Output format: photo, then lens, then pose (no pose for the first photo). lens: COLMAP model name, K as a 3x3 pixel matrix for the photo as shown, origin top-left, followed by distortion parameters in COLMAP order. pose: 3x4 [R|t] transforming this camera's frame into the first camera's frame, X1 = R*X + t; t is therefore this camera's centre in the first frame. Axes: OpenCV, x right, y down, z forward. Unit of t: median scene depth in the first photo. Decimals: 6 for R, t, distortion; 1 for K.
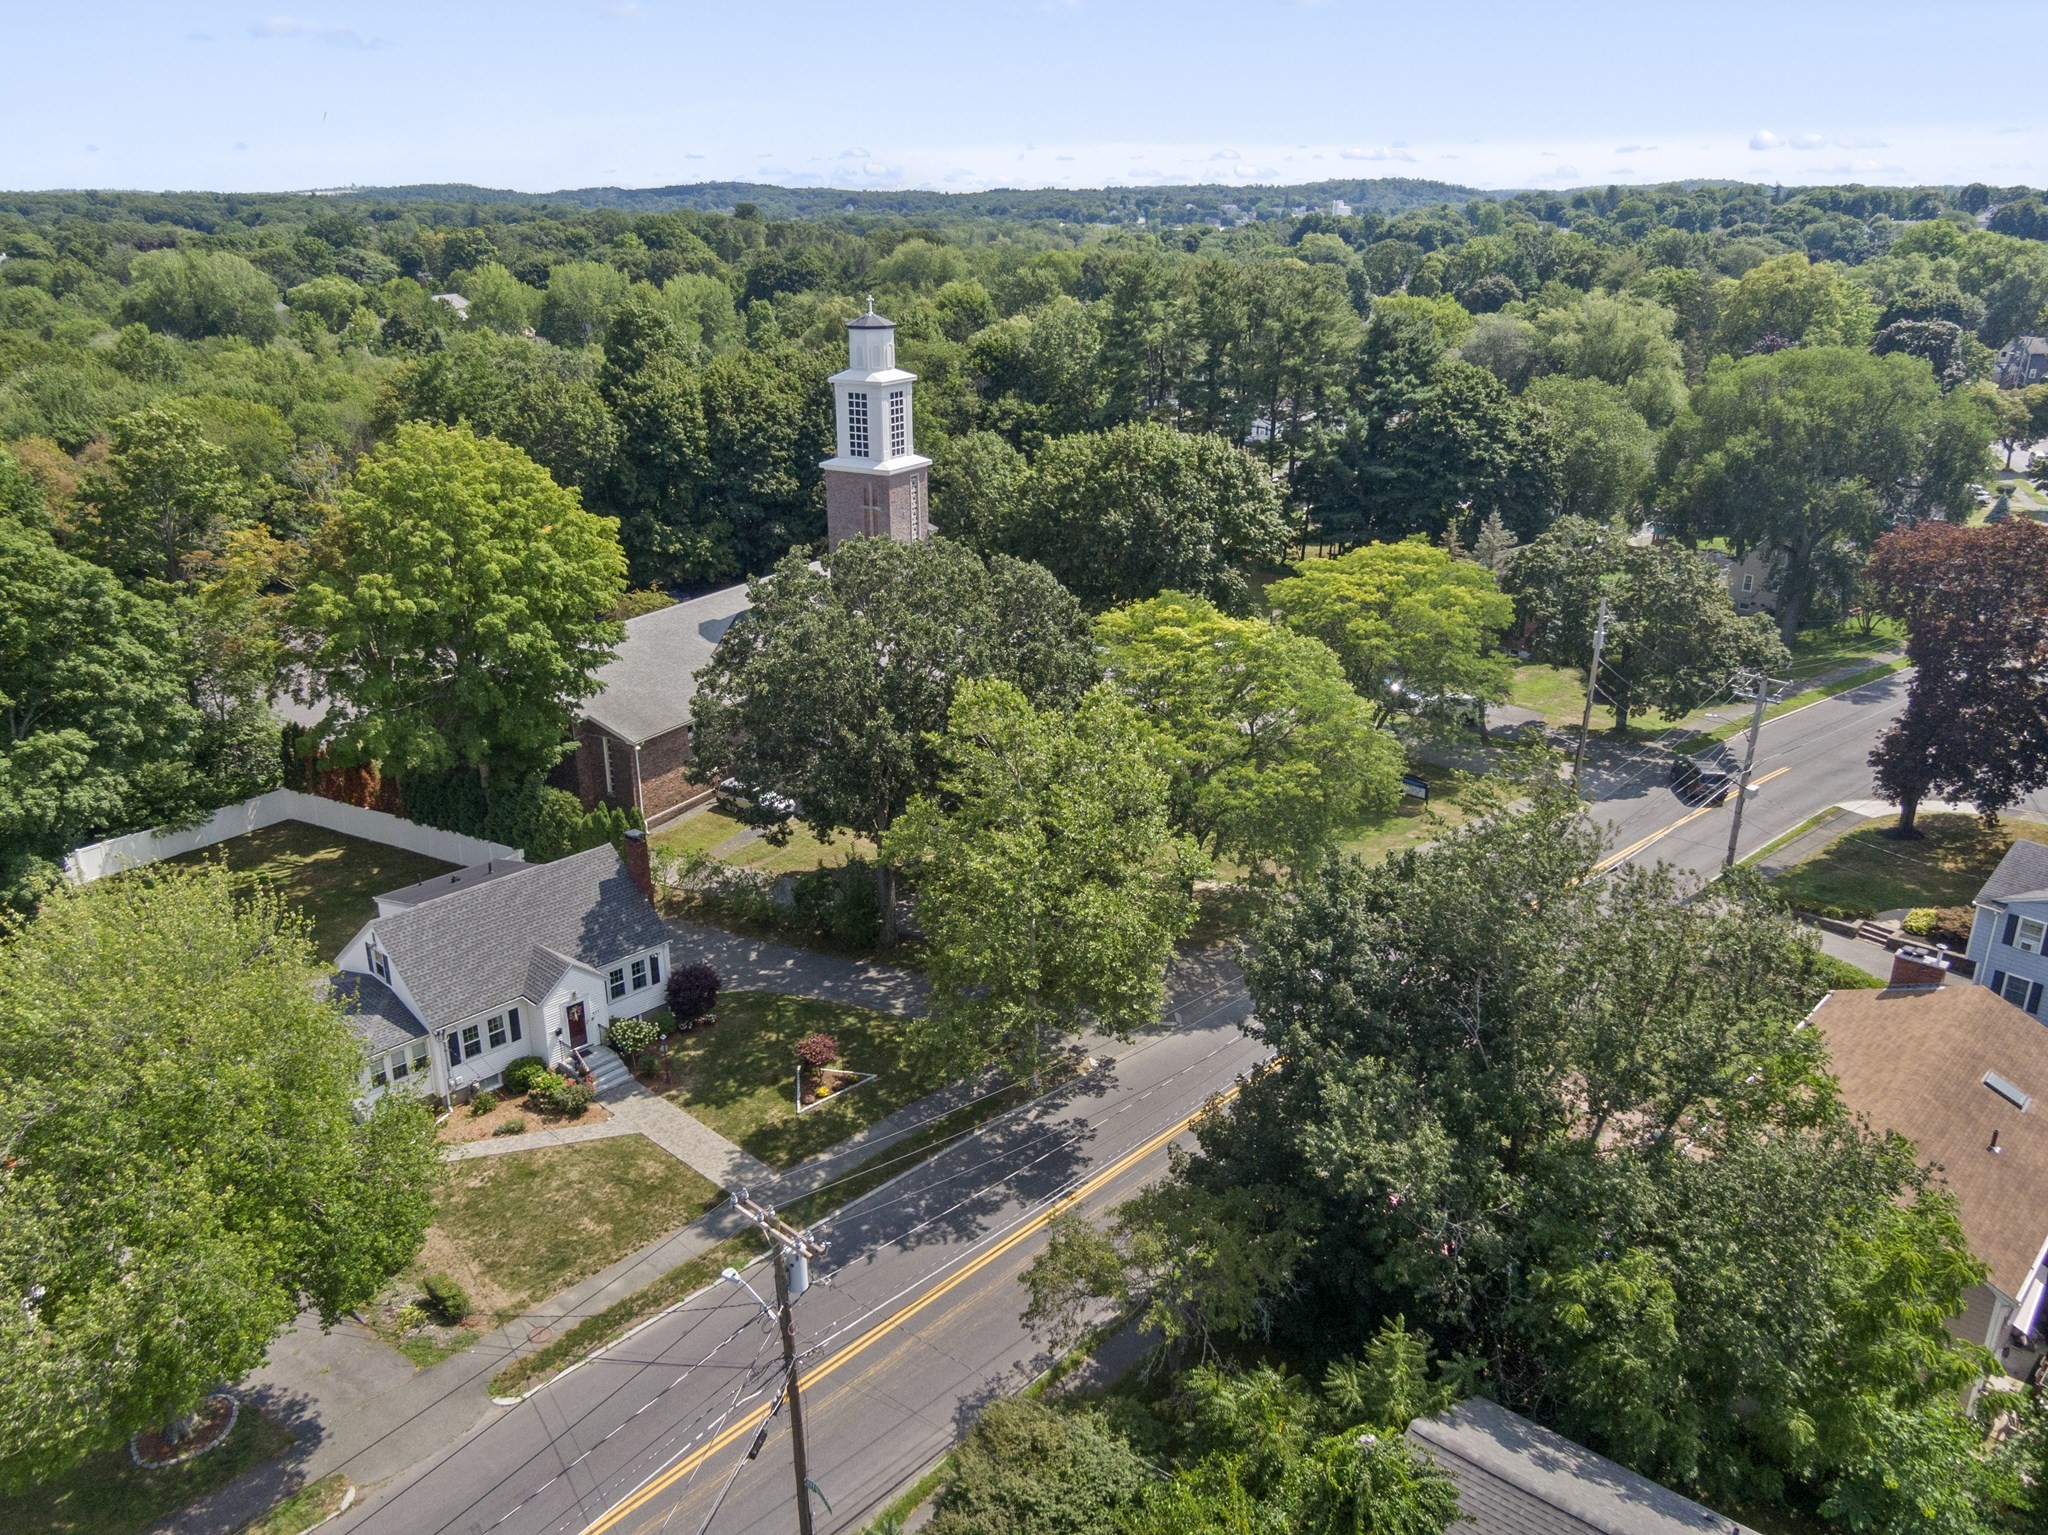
lens RADIAL K [[1523.3, 0, 1028.1], [0, 1523.3, 768.2], [0, 0, 1]] dist [0.009884, -0.012596]
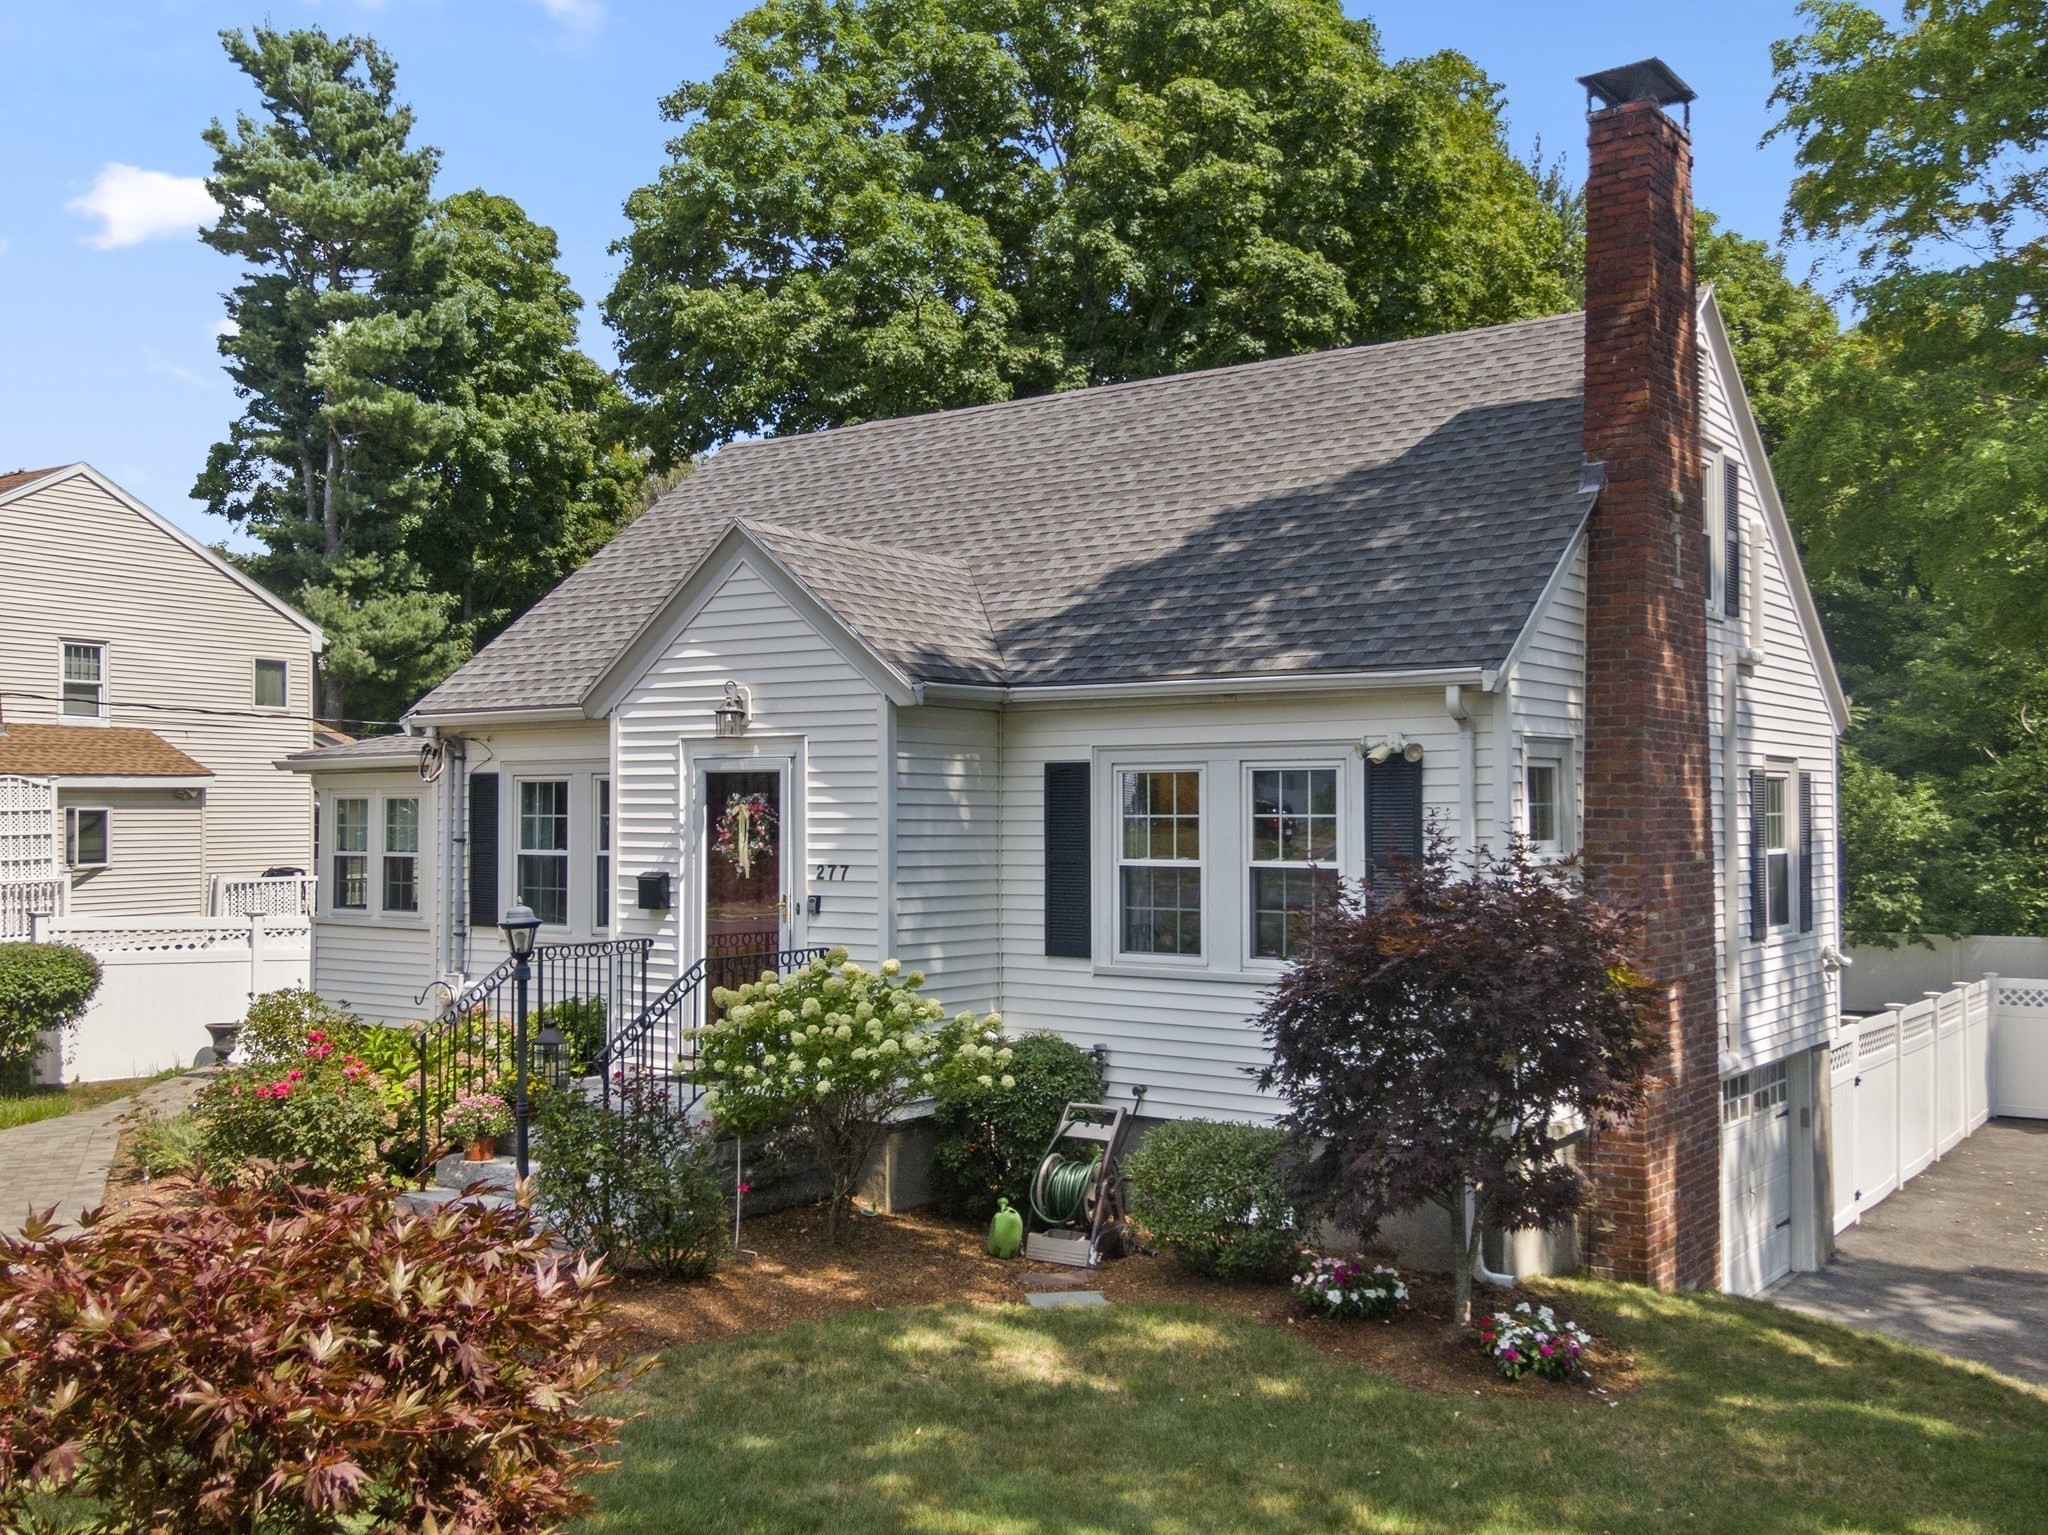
lens RADIAL K [[1960.7, 0, 1014.1], [0, 1960.7, 772.5], [0, 0, 1]] dist [-0.012107, 0.000000]
pose [[0.120820, -0.024347, -0.992376, -0.061575], [-0.343192, 0.937029, -0.064772, 0.160232], [0.931462, 0.348401, 0.104856, 1.014949]]
